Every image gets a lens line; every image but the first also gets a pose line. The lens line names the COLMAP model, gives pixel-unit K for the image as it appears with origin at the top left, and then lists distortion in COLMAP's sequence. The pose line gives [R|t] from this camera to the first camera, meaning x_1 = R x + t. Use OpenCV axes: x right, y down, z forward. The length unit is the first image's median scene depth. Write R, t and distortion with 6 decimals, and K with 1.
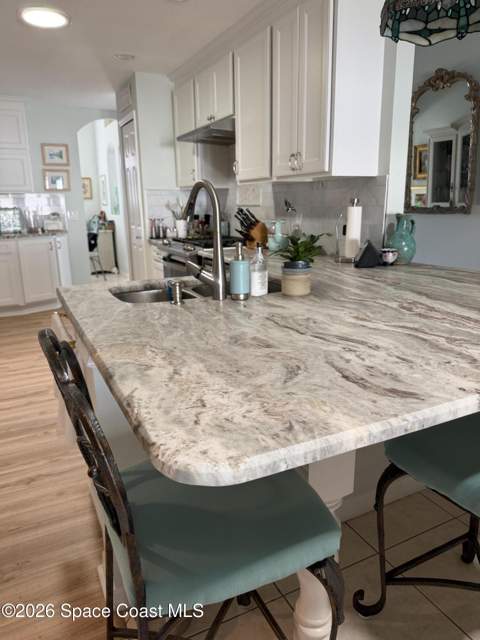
lens RADIAL K [[449.4, 0, 237.5], [0, 449.4, 319.7], [0, 0, 1]] dist [0.101634, -0.216692]
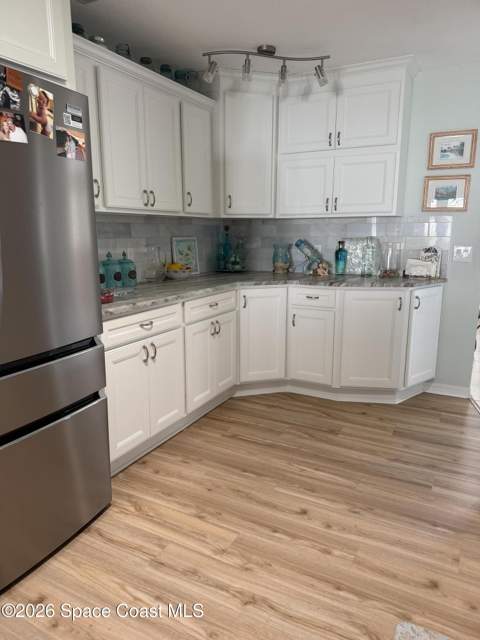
lens RADIAL K [[451.2, 0, 235.3], [0, 451.2, 320.7], [0, 0, 1]] dist [0.059876, -0.088367]
pose [[0.576354, 0.172091, -0.798874, -0.068441], [-0.209456, 0.976028, 0.059140, -0.157146], [0.789901, 0.133243, 0.598584, 0.576473]]
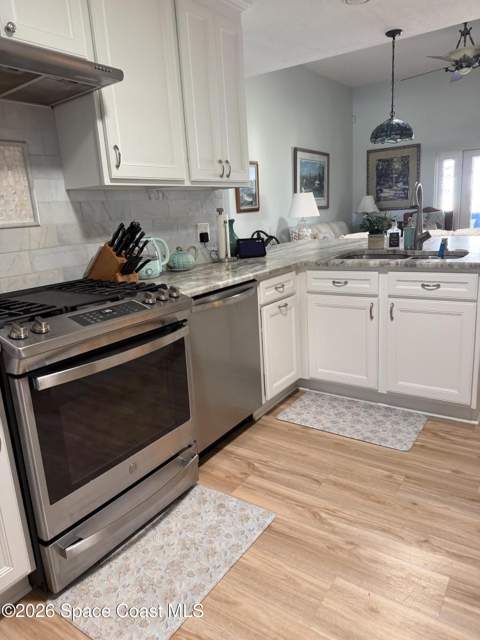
lens RADIAL K [[451.2, 0, 235.3], [0, 451.2, 320.7], [0, 0, 1]] dist [0.059876, -0.088367]
pose [[-0.484389, -0.171595, 0.857859, -0.468576], [0.283448, 0.896900, 0.339453, -0.222793], [-0.827662, 0.407586, -0.385810, 0.880696]]
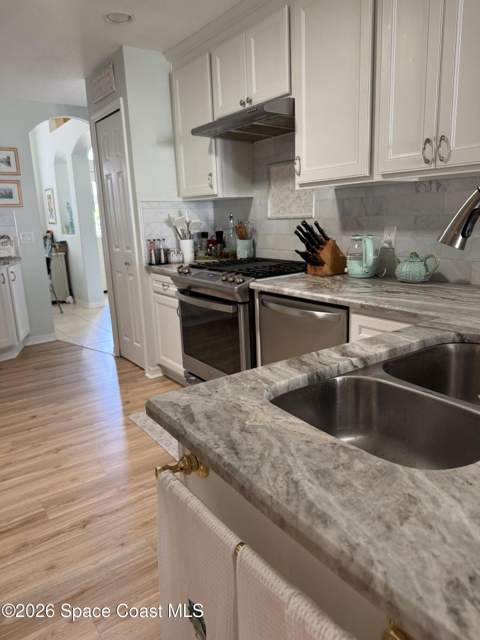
lens RADIAL K [[451.2, 0, 235.3], [0, 451.2, 320.7], [0, 0, 1]] dist [0.059876, -0.088367]
pose [[0.989114, -0.058134, 0.135184, -0.157171], [0.061795, 0.997823, -0.023043, -0.058715], [-0.133550, 0.031146, 0.990553, 0.226300]]
